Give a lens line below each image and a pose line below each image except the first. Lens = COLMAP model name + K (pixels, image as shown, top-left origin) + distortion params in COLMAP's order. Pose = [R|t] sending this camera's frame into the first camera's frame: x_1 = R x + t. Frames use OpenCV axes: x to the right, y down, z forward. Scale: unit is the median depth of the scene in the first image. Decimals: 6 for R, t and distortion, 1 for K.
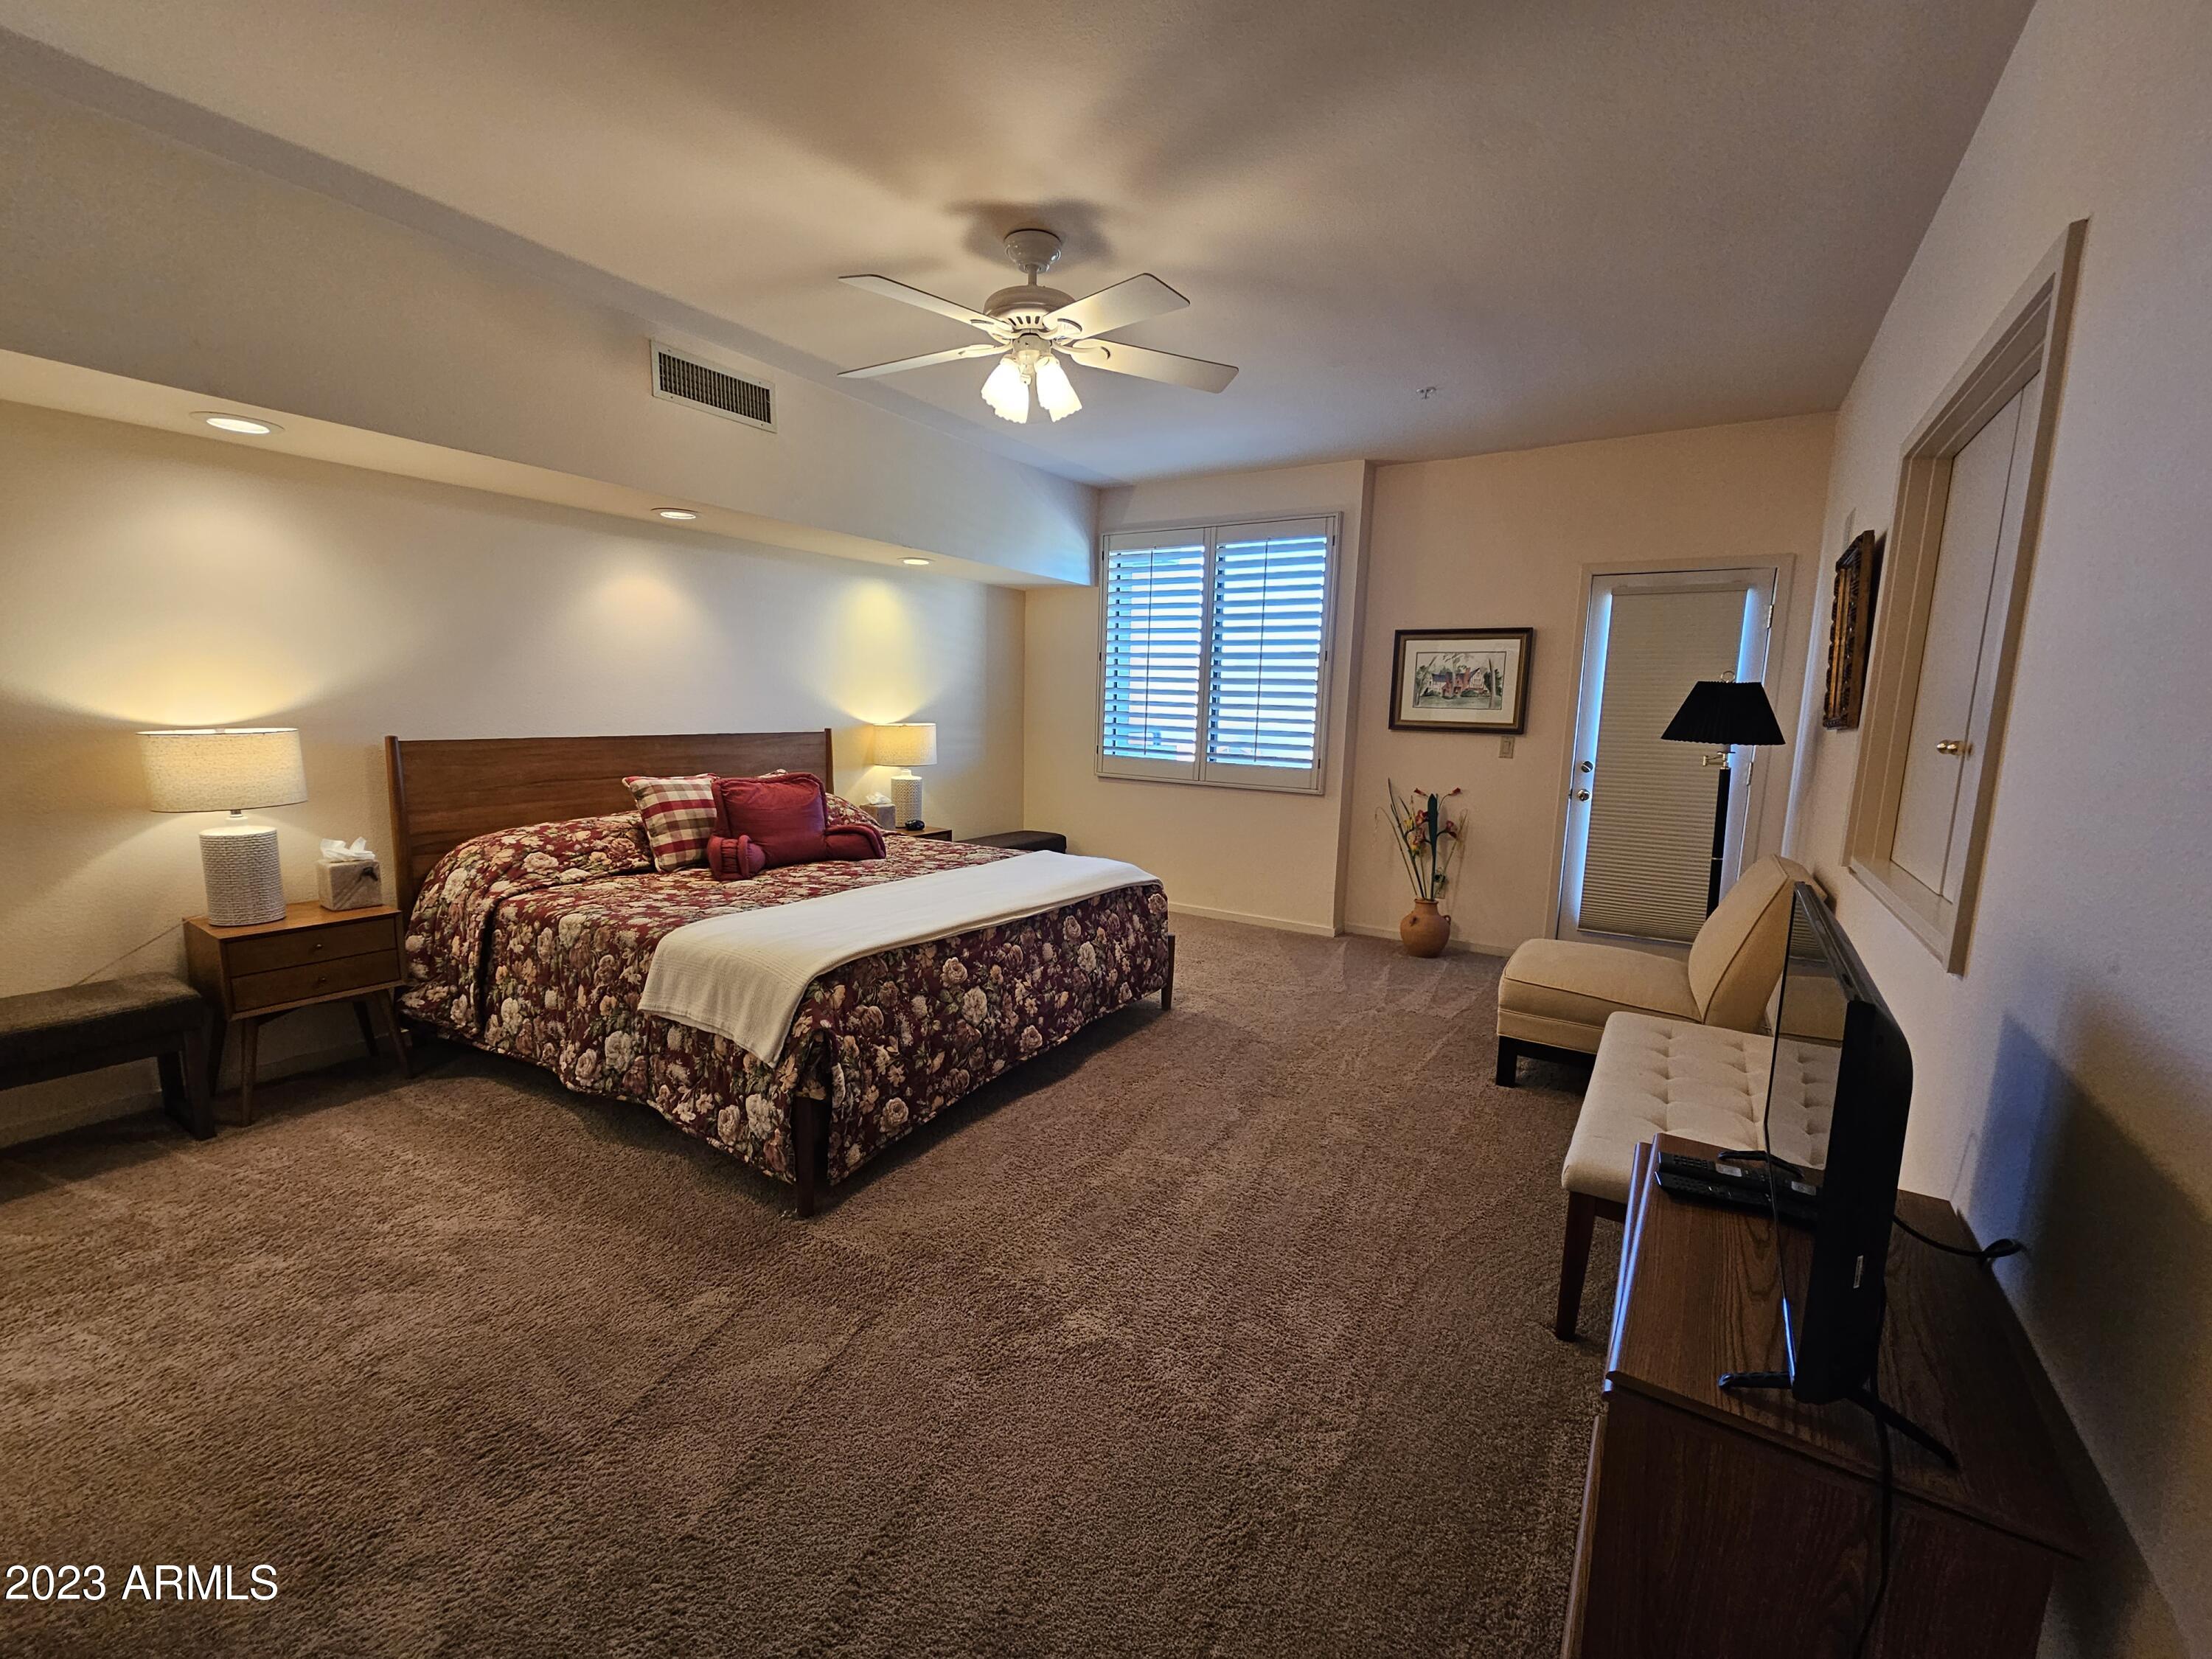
lens RADIAL K [[903.8, 0, 1096.4], [0, 903.8, 820.0], [0, 0, 1]] dist [-0.000623, 0.000110]
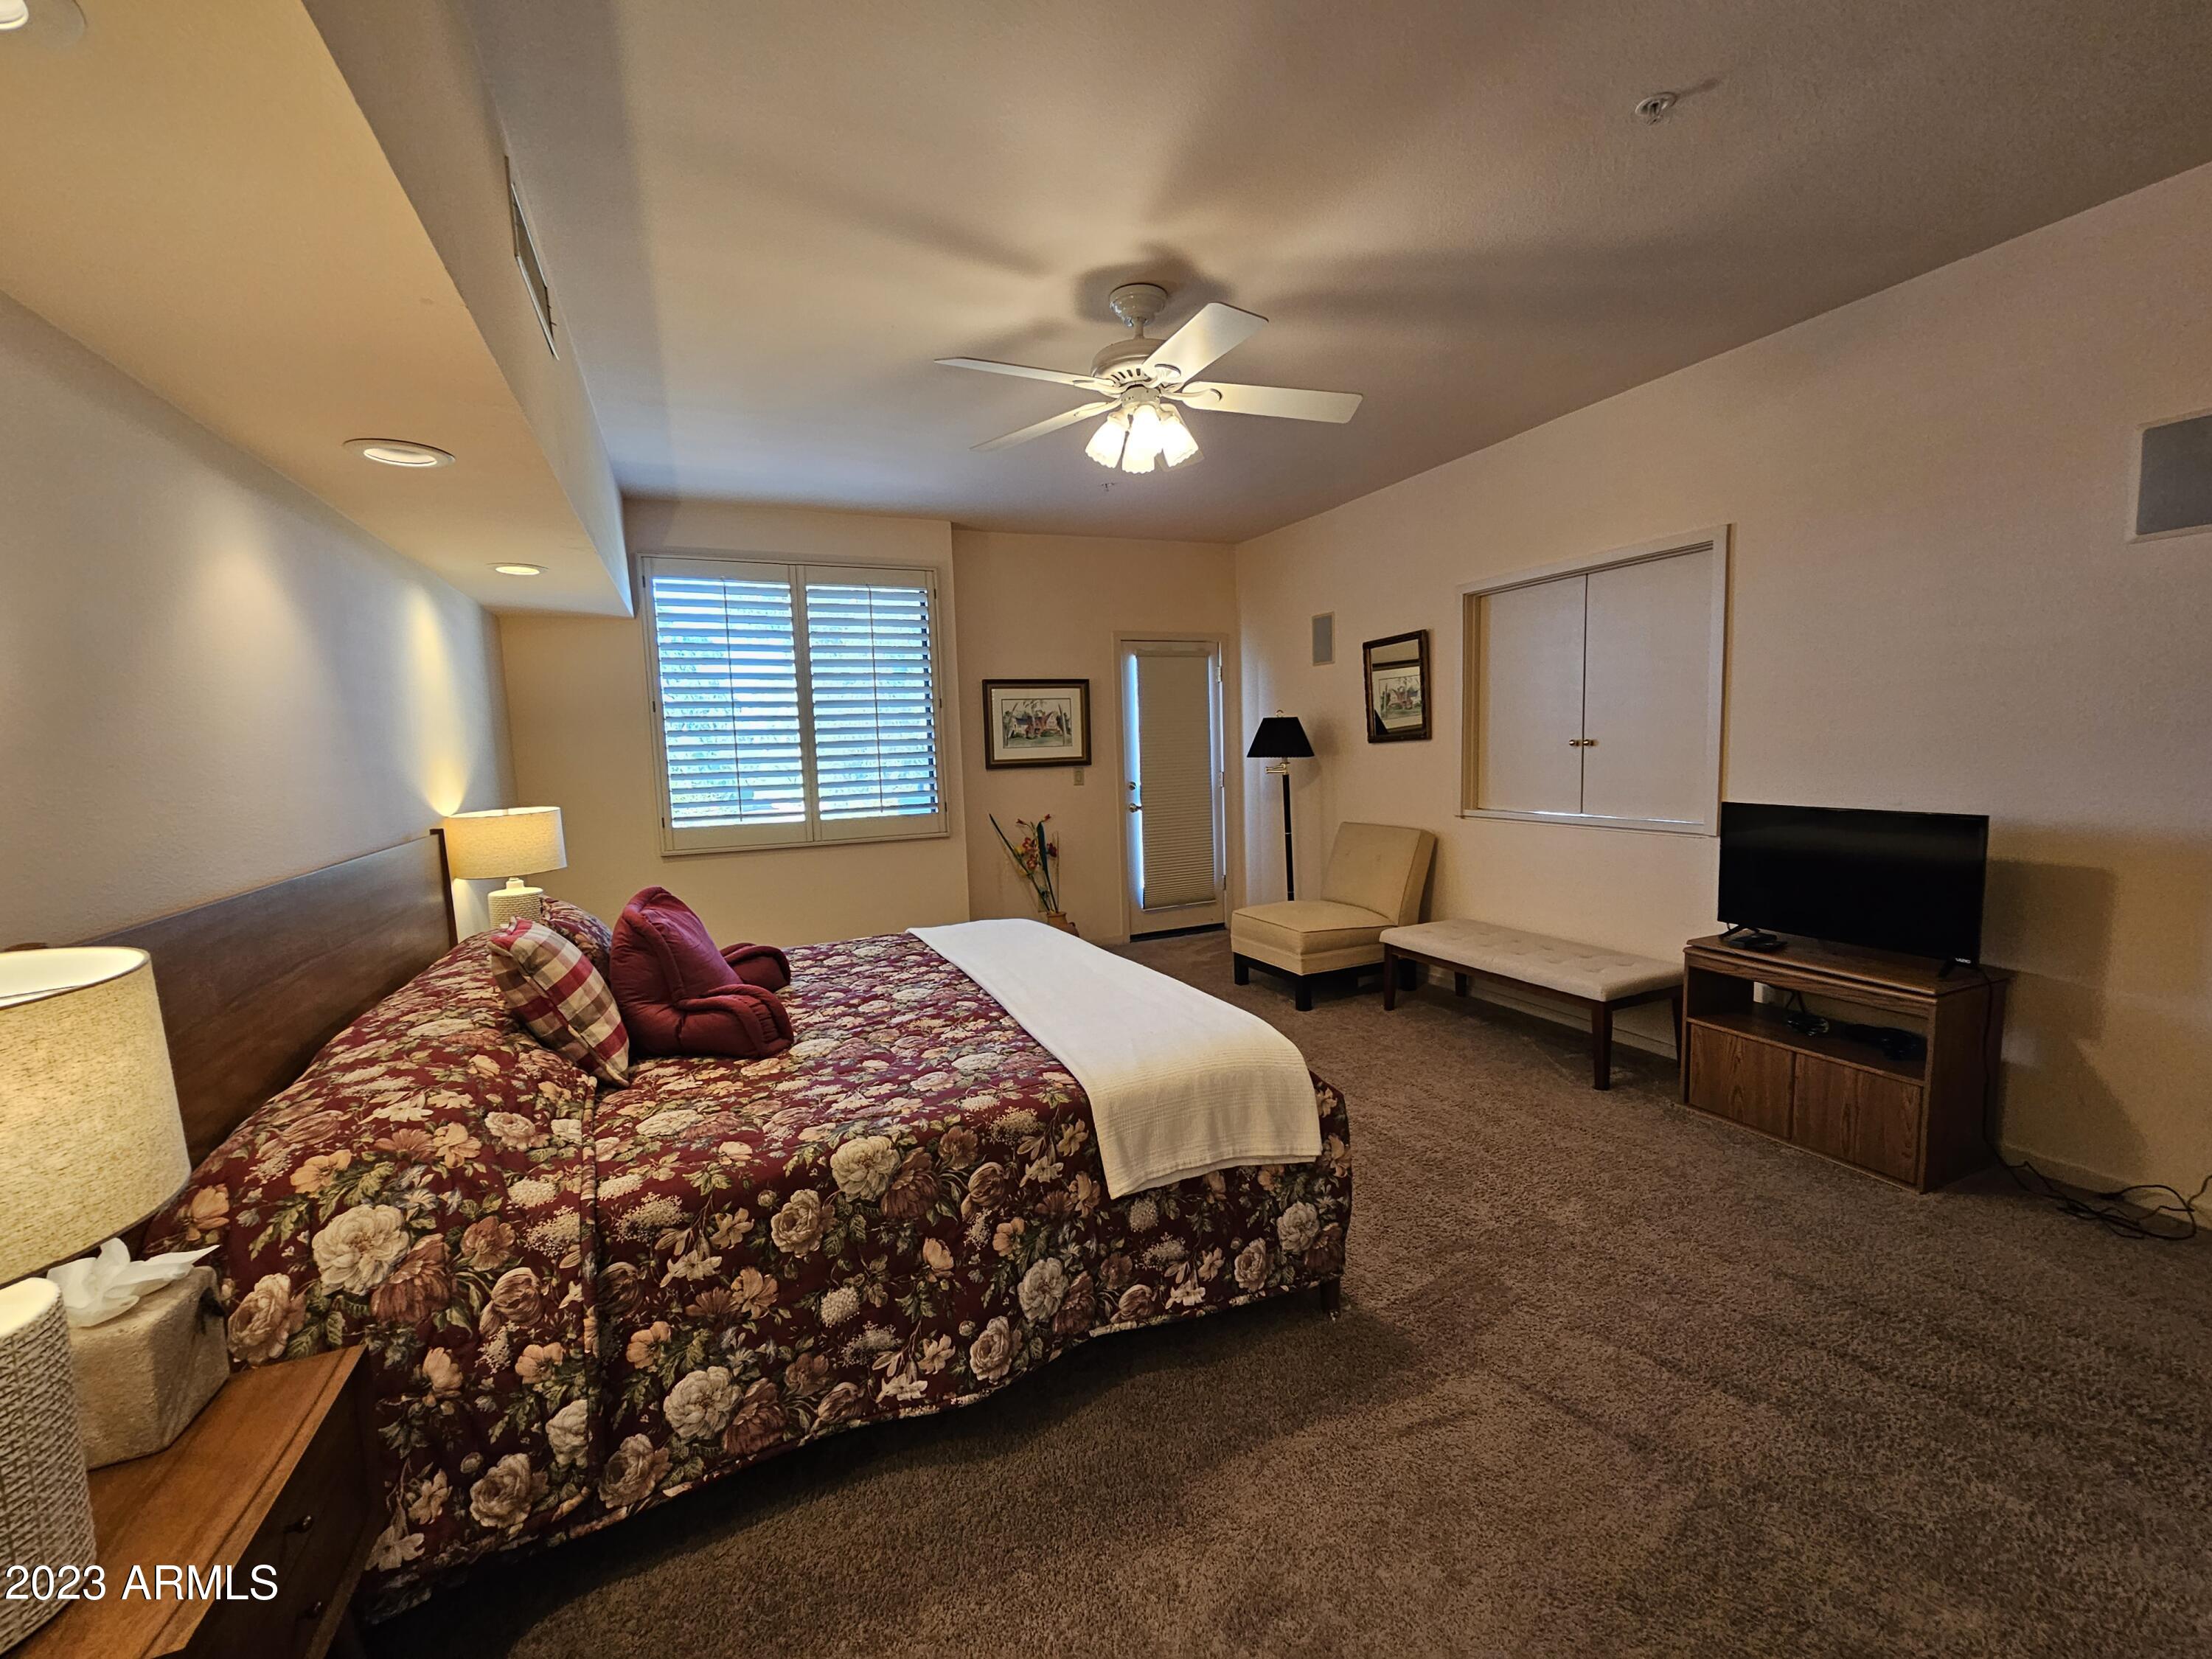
lens RADIAL K [[903.8, 0, 1098.9], [0, 903.8, 822.2], [0, 0, 1]] dist [-0.000623, 0.000110]
pose [[0.556801, -0.116115, 0.822490, -0.874812], [0.155191, 0.987288, 0.034321, -0.090909], [-0.816020, 0.108533, 0.567743, 0.467760]]
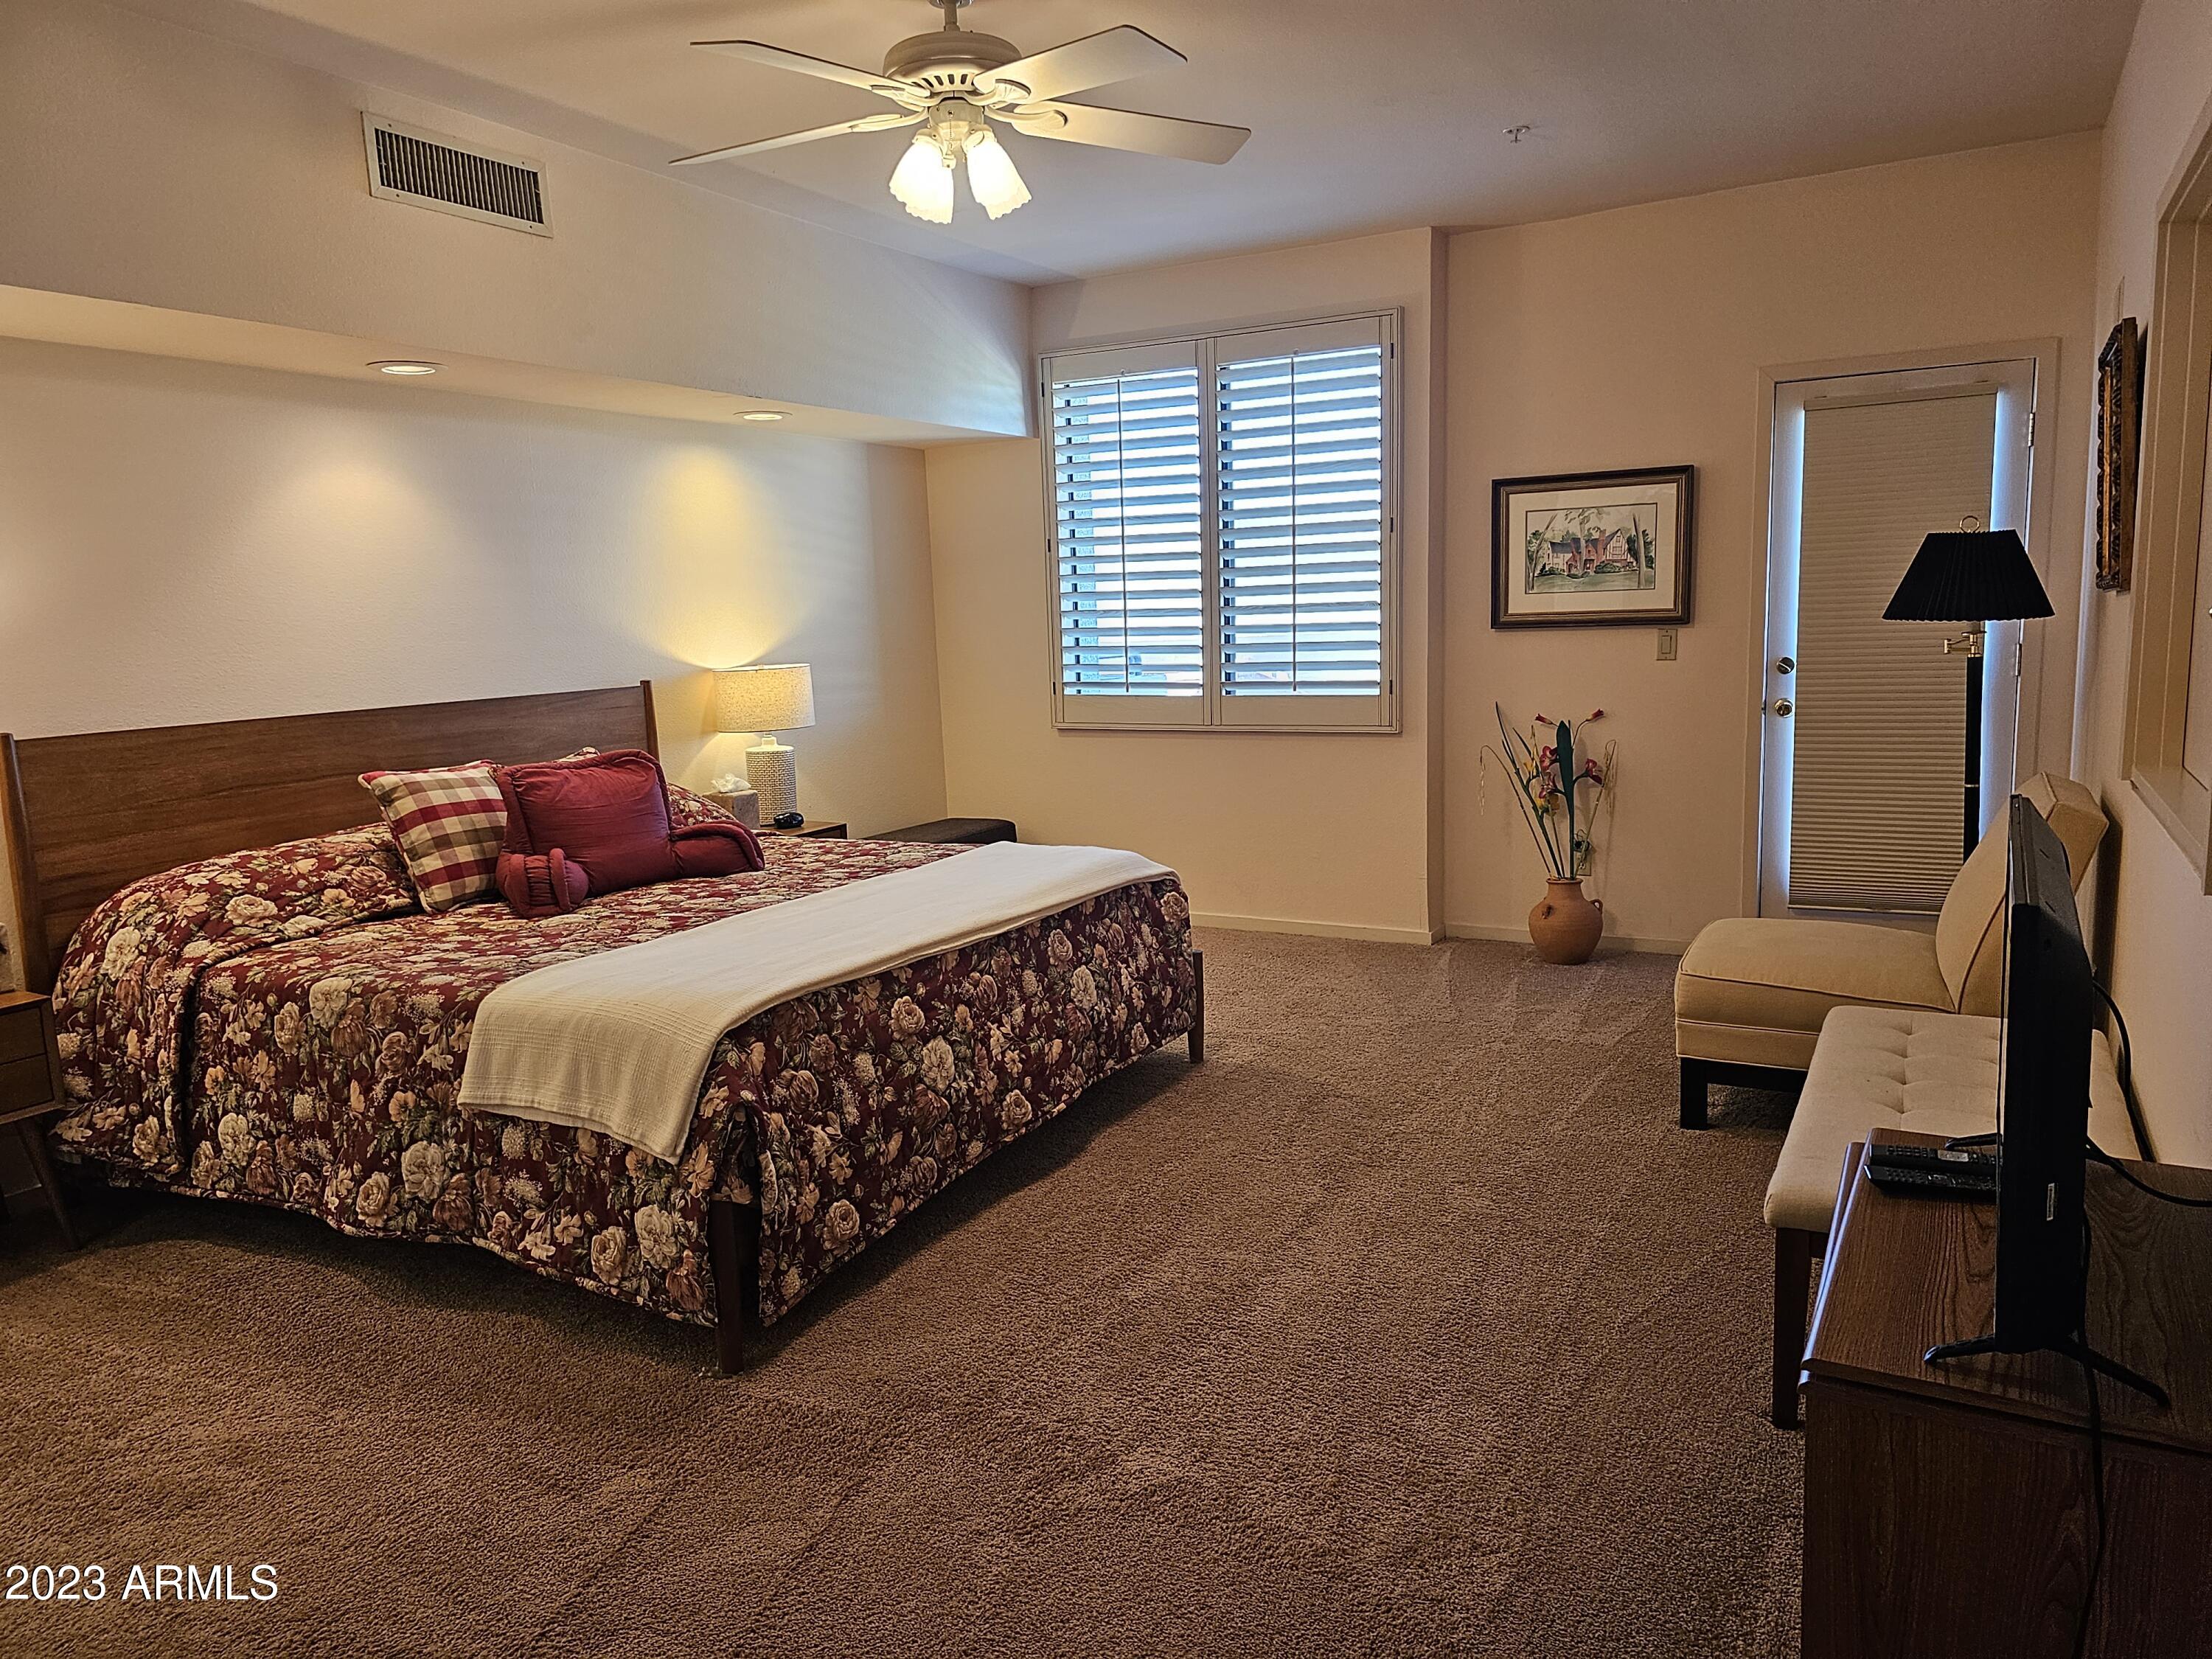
lens RADIAL K [[1478.5, 0, 1105.4], [0, 1478.5, 794.4], [0, 0, 1]] dist [0.062855, -0.057546]
pose [[0.996254, -0.067381, 0.054201, -0.048772], [0.067565, 0.997714, -0.001580, 0.007200], [-0.053970, 0.005236, 0.998529, -0.138041]]
